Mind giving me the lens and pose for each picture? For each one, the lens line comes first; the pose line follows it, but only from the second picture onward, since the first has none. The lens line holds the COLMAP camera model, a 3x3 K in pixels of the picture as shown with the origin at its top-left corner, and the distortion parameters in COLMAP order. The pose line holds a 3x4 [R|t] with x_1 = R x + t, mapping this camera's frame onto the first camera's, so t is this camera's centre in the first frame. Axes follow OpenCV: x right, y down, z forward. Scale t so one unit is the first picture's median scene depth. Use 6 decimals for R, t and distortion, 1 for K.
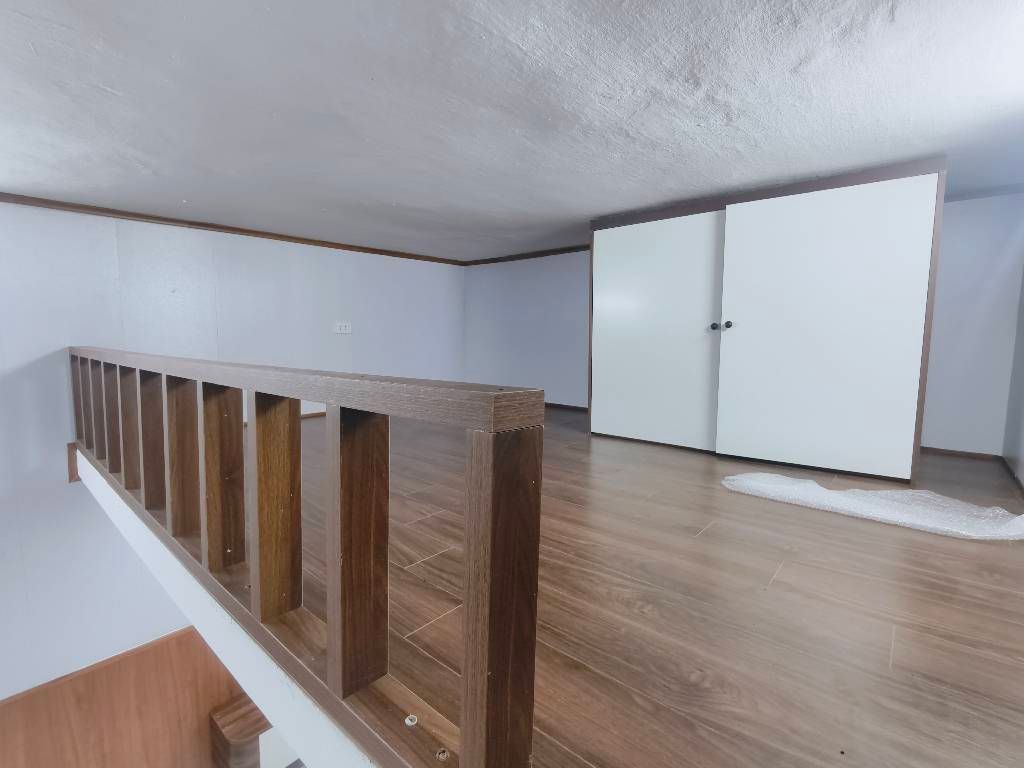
lens RADIAL K [[475.3, 0, 510.3], [0, 475.3, 380.7], [0, 0, 1]] dist [-0.001613, -0.001754]
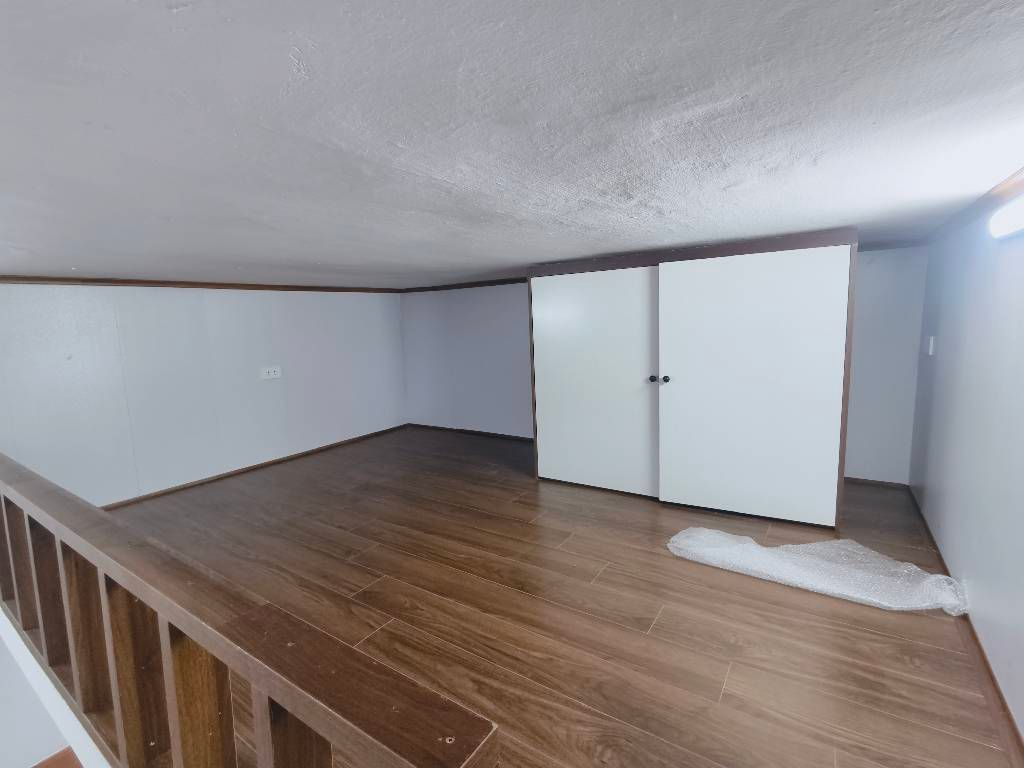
lens RADIAL K [[475.3, 0, 510.7], [0, 475.3, 385.6], [0, 0, 1]] dist [-0.001613, -0.001754]
pose [[0.991467, -0.055558, 0.117924, 0.008312], [0.052393, 0.998183, 0.029774, -0.223094], [-0.119364, -0.023341, 0.992576, 0.034170]]
